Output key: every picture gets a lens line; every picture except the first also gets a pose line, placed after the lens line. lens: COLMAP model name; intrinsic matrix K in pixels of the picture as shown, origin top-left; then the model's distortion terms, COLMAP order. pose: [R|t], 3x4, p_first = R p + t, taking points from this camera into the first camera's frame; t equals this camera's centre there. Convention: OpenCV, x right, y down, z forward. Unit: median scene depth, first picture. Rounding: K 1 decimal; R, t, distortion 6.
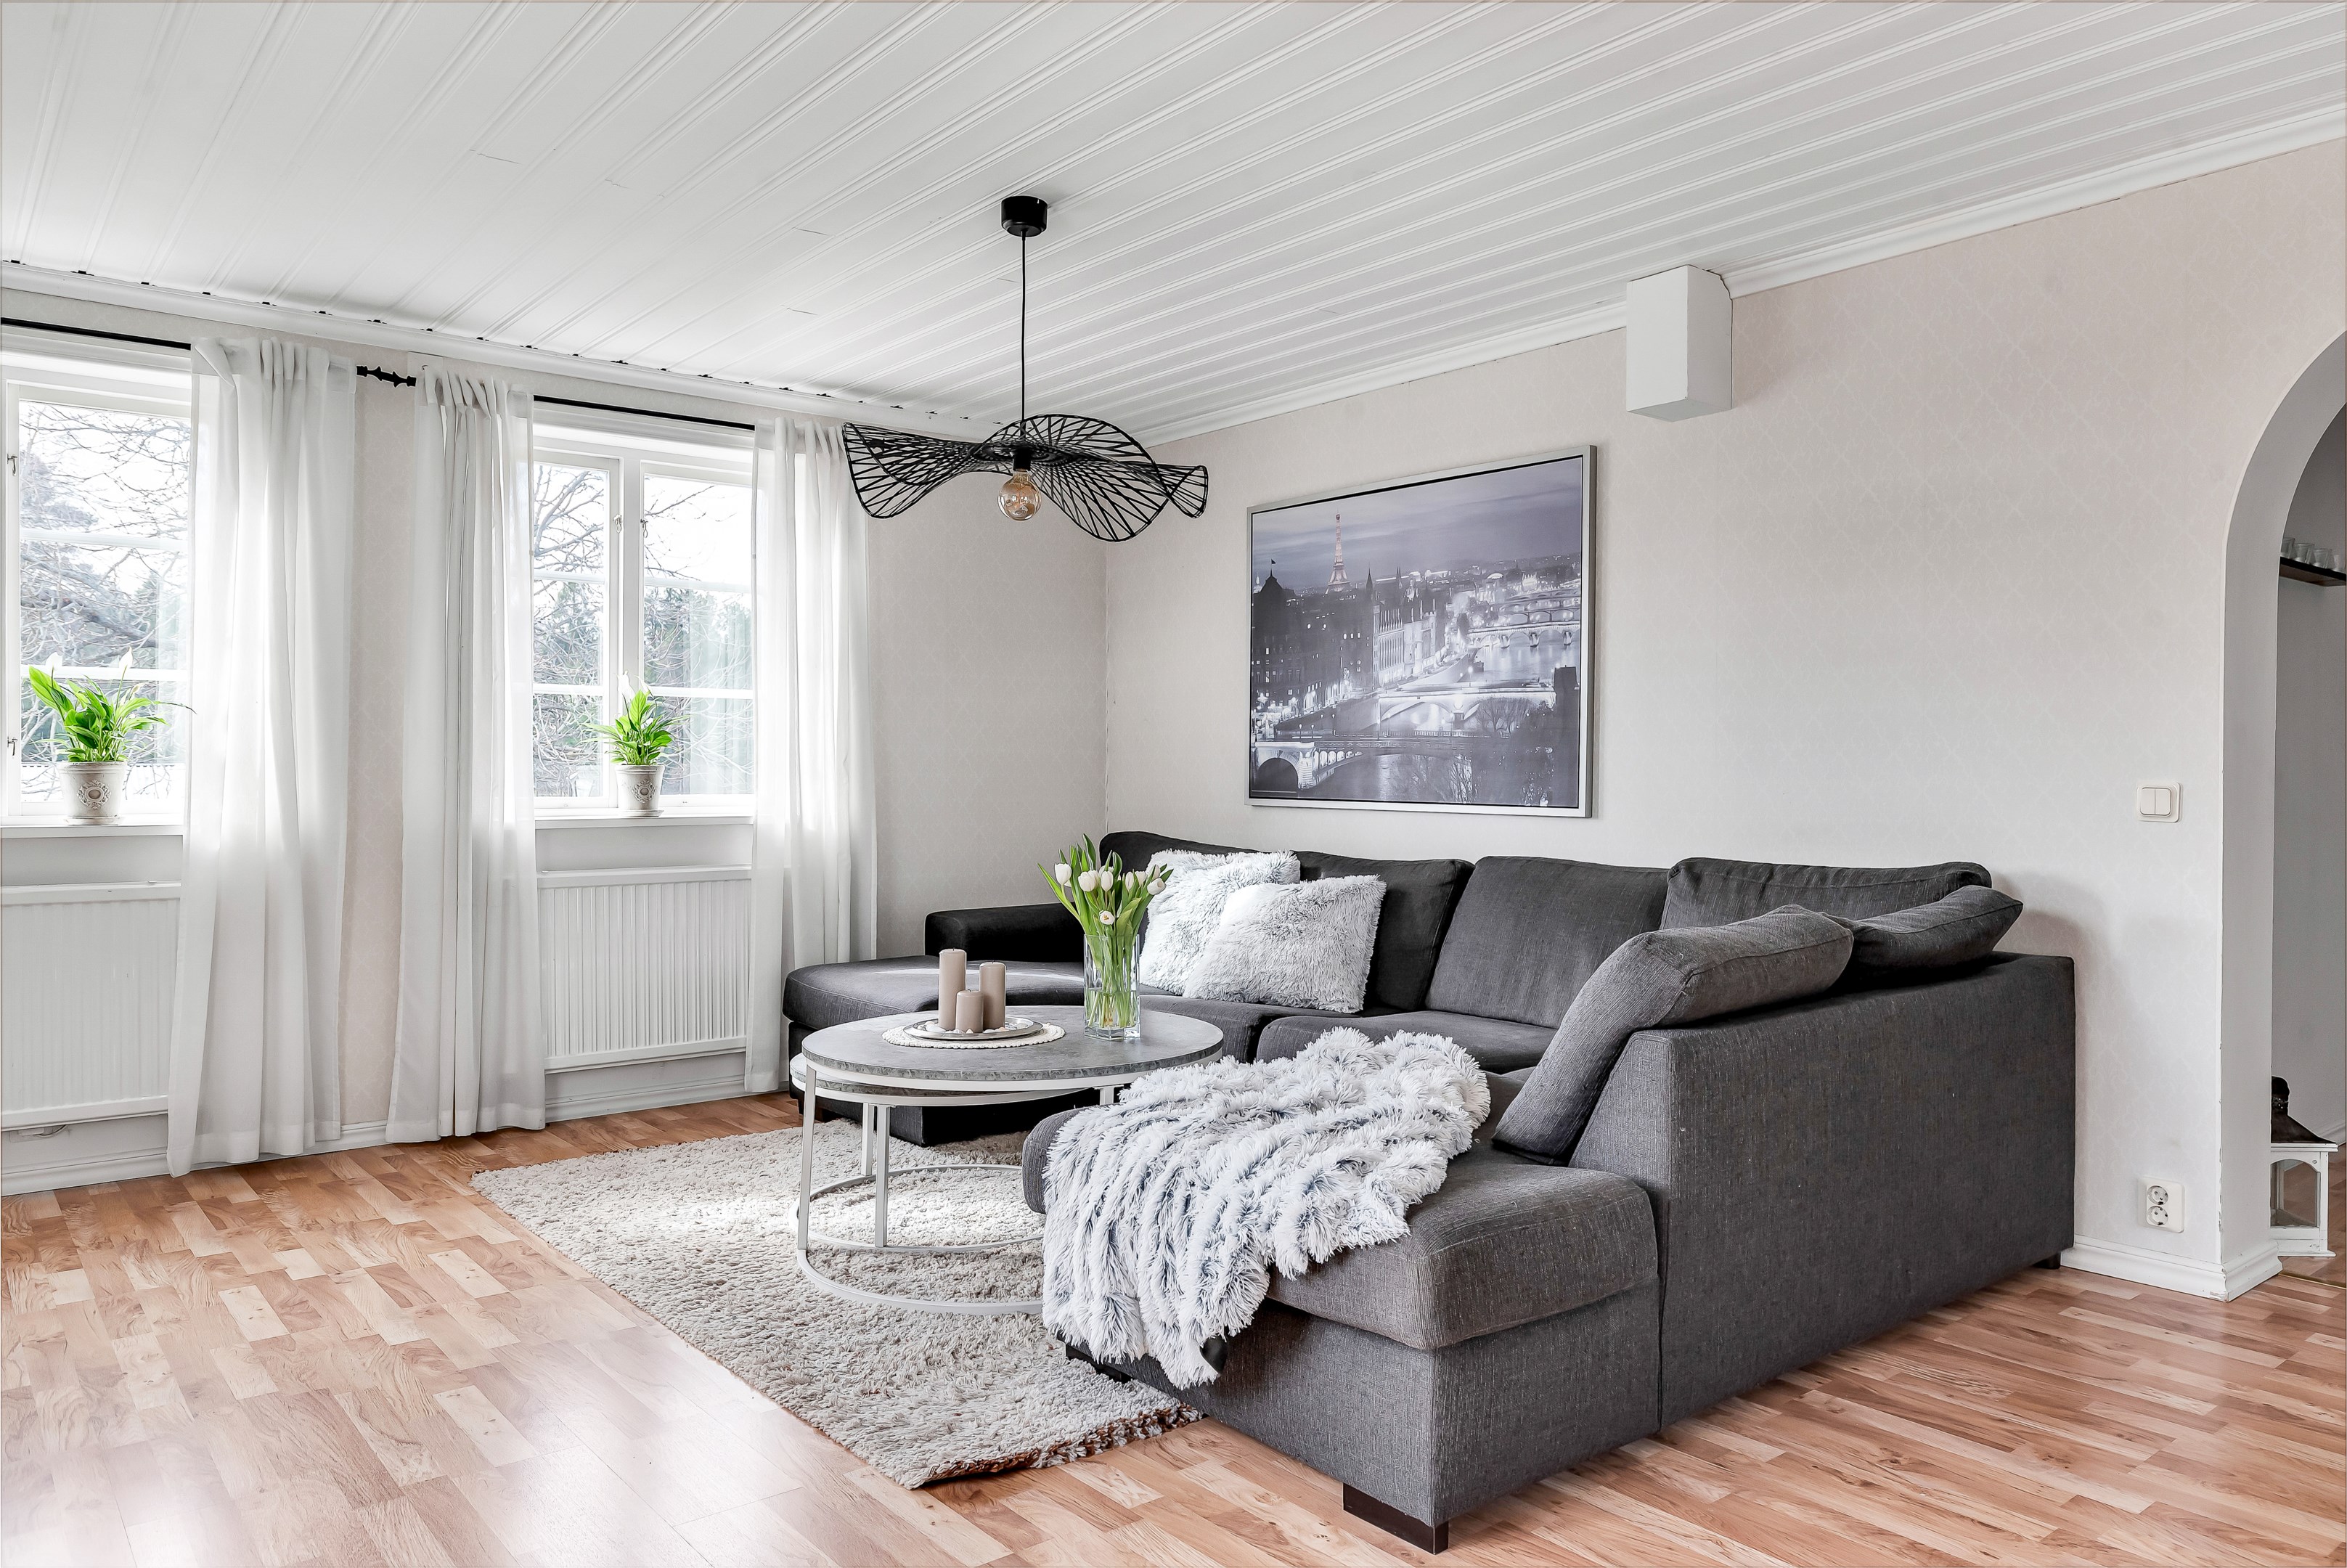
lens RADIAL K [[1607.9, 0, 1174.8], [0, 1607.9, 784.3], [0, 0, 1]] dist [-0.005734, -0.000140]
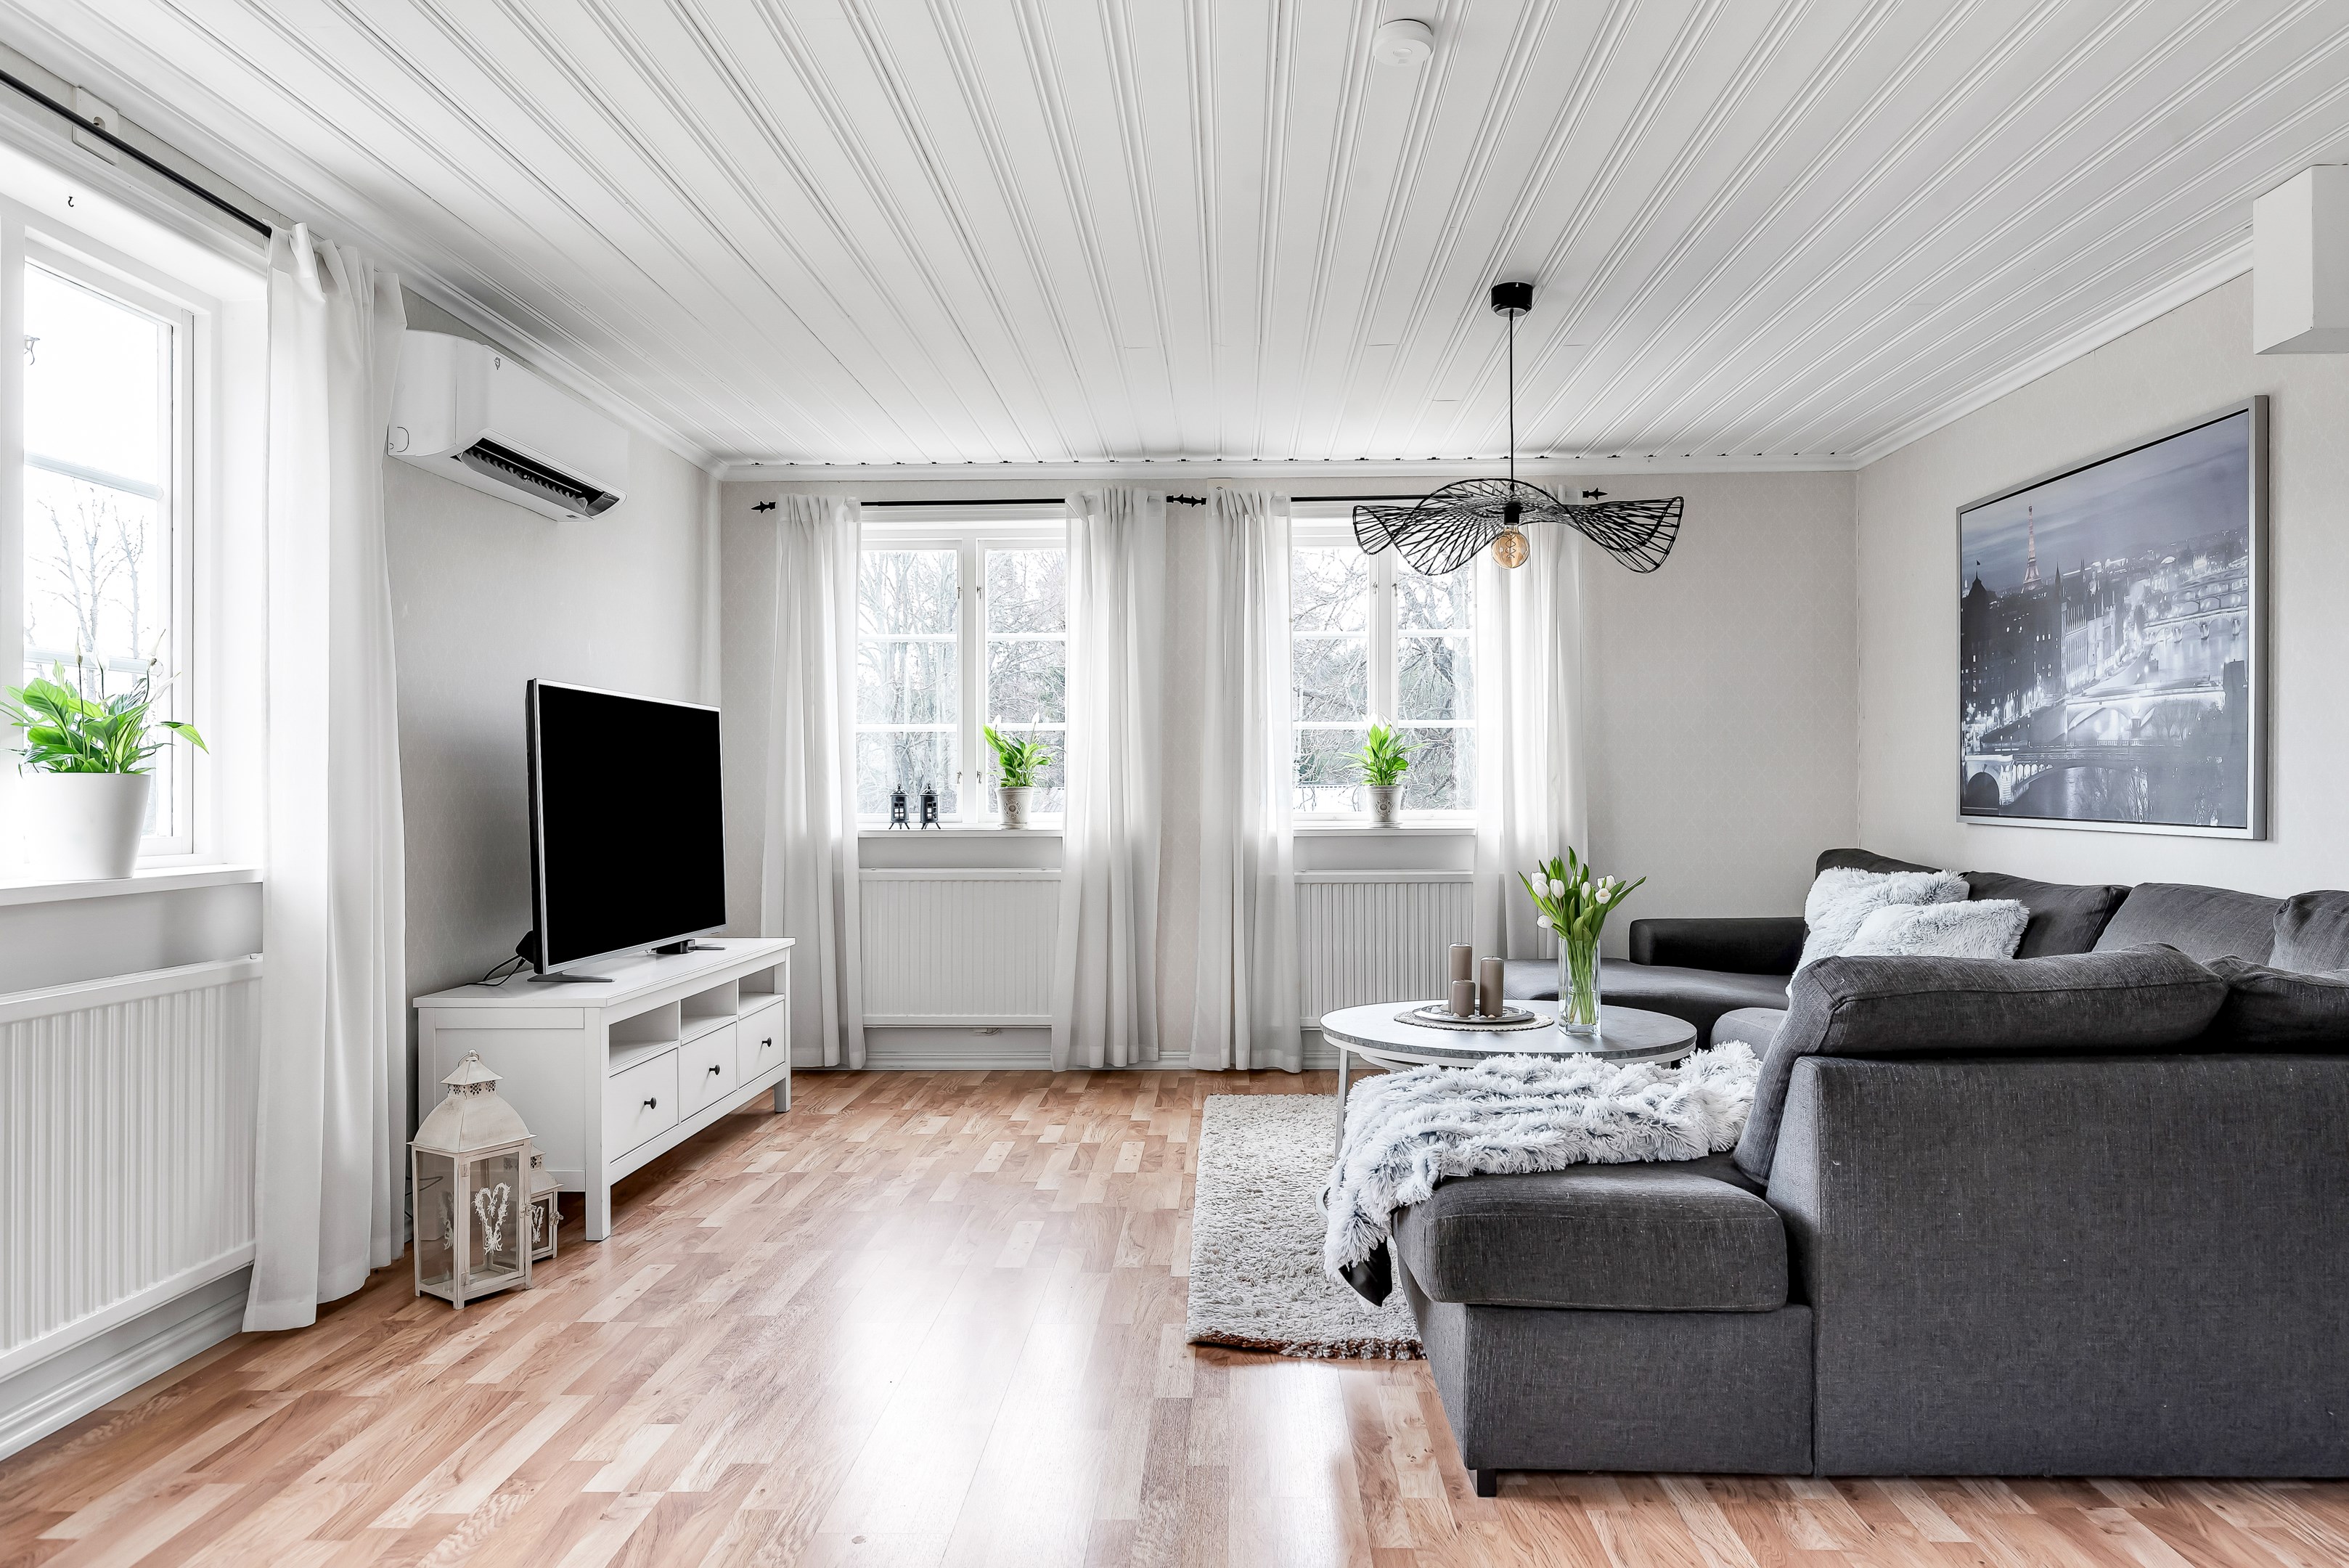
lens RADIAL K [[1513.3, 0, 1173.7], [0, 1513.3, 788.0], [0, 0, 1]] dist [-0.015645, 0.004900]
pose [[0.750202, -0.007131, -0.661170, 0.343259], [0.001830, 0.999960, -0.008709, -0.000472], [0.661206, 0.005324, 0.750186, 0.037946]]
